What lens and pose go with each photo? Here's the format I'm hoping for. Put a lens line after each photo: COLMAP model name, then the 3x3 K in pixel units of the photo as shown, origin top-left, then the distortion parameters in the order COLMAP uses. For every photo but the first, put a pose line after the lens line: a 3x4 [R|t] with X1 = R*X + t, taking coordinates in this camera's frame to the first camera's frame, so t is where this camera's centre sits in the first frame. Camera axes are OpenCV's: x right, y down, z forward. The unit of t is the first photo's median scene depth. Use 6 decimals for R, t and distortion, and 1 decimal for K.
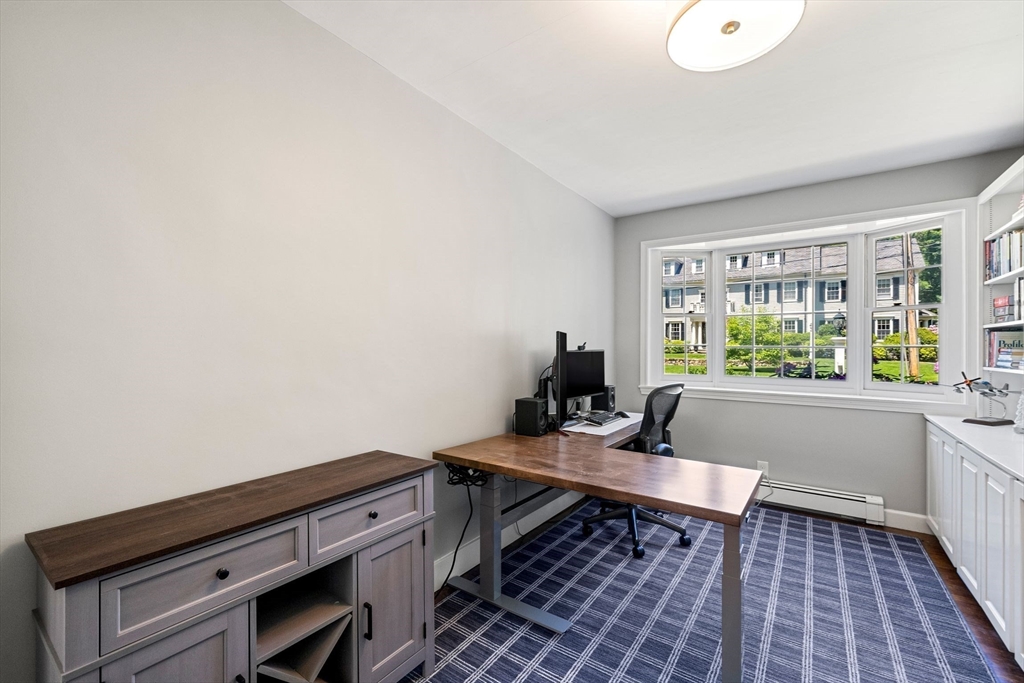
lens RADIAL K [[419.9, 0, 512.0], [0, 419.9, 341.5], [0, 0, 1]] dist [-0.000214, -0.000021]
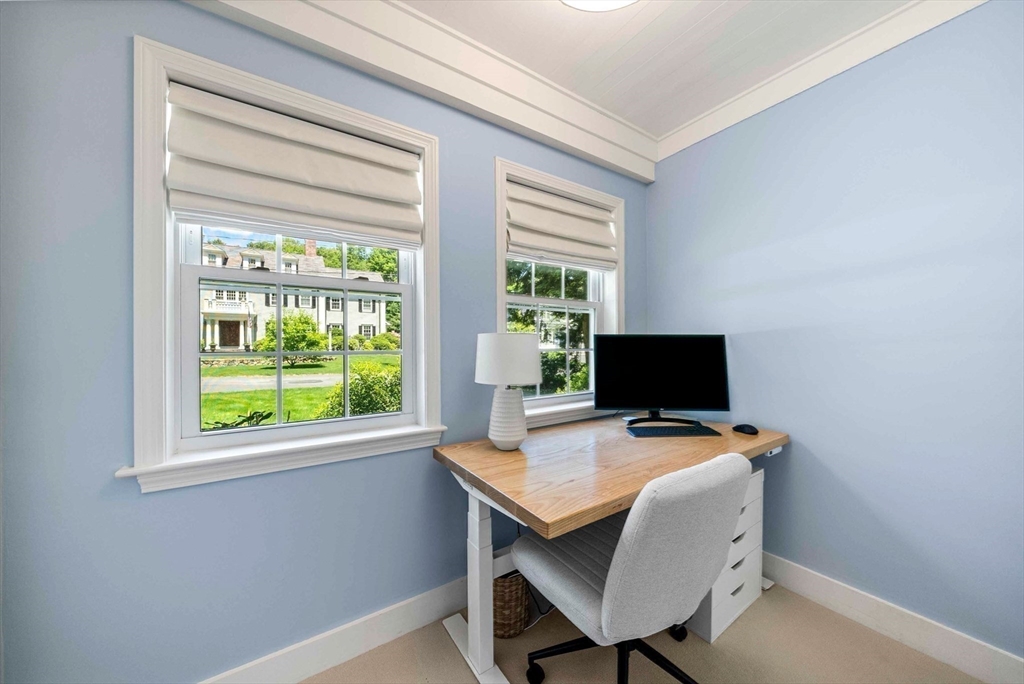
lens RADIAL K [[367.1, 0, 512.0], [0, 367.1, 342.0], [0, 0, 1]] dist [0.000016, -0.000006]
pose [[0.353125, 0.000271, 0.935576, -0.104332], [-0.004893, 0.999987, 0.001557, -0.001362], [-0.935563, -0.005128, 0.353122, 0.087394]]
